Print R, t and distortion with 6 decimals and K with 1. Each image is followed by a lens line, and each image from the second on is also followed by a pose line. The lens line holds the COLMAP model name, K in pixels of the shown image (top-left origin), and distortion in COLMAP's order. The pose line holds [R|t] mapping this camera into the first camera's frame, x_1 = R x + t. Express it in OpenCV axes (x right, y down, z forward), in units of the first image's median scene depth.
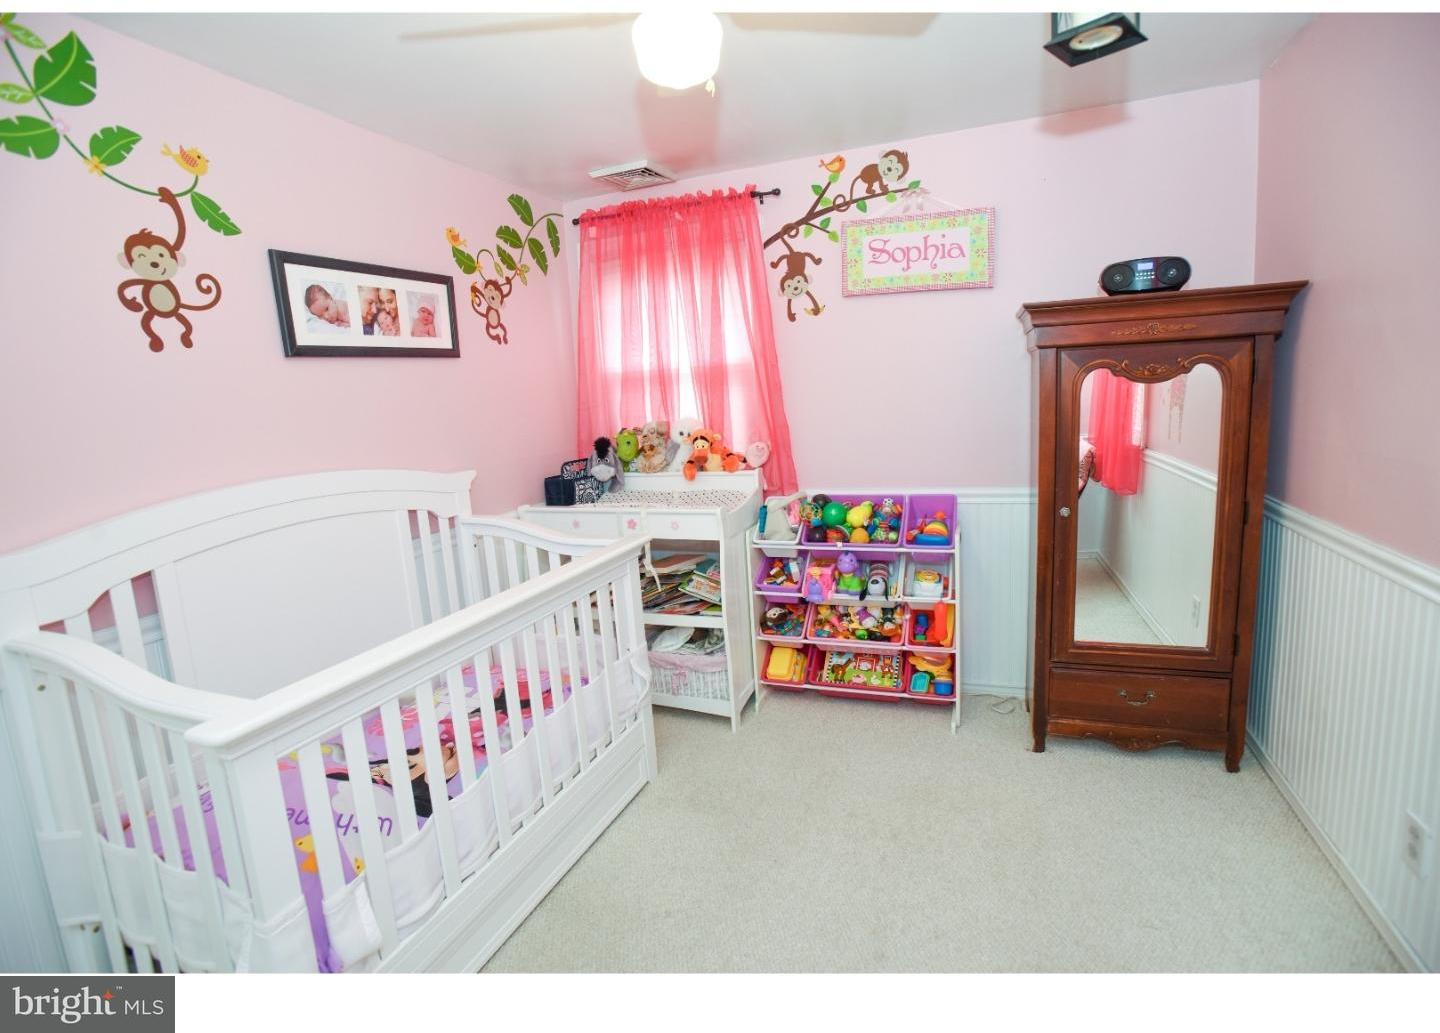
lens RADIAL K [[698.4, 0, 729.0], [0, 698.4, 493.9], [0, 0, 1]] dist [-0.058817, 0.025694]
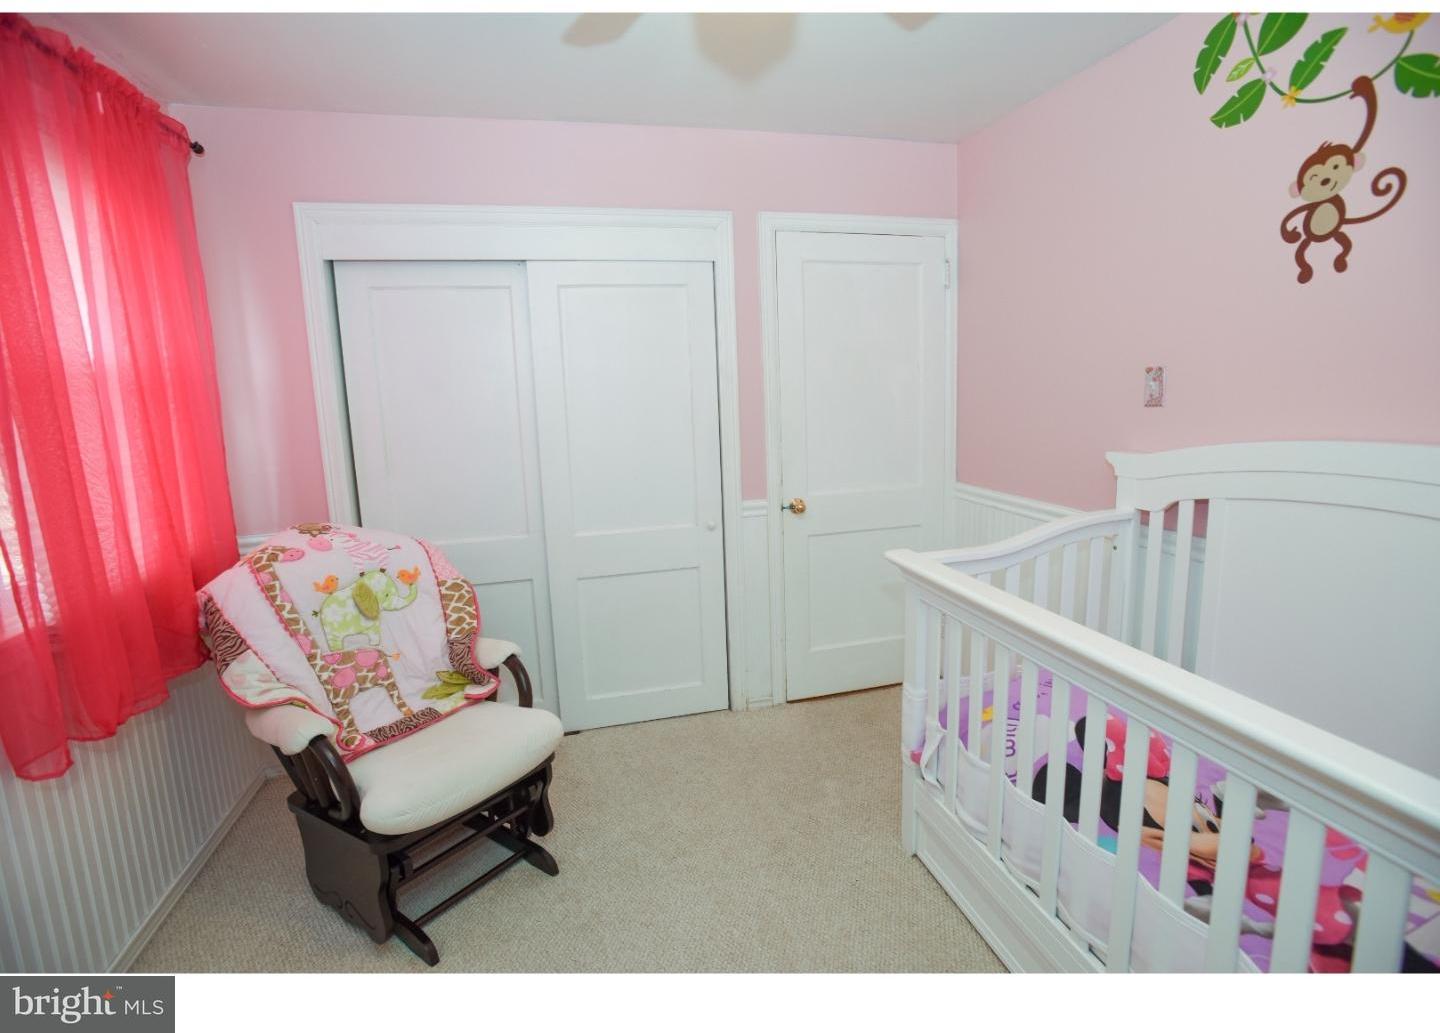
lens RADIAL K [[698.4, 0, 729.0], [0, 698.4, 493.9], [0, 0, 1]] dist [-0.058817, 0.025694]
pose [[-0.815475, 0.175968, -0.551395, 0.361576], [-0.005651, 0.950198, 0.311596, -0.222211], [0.578765, 0.257214, -0.773868, 1.352048]]
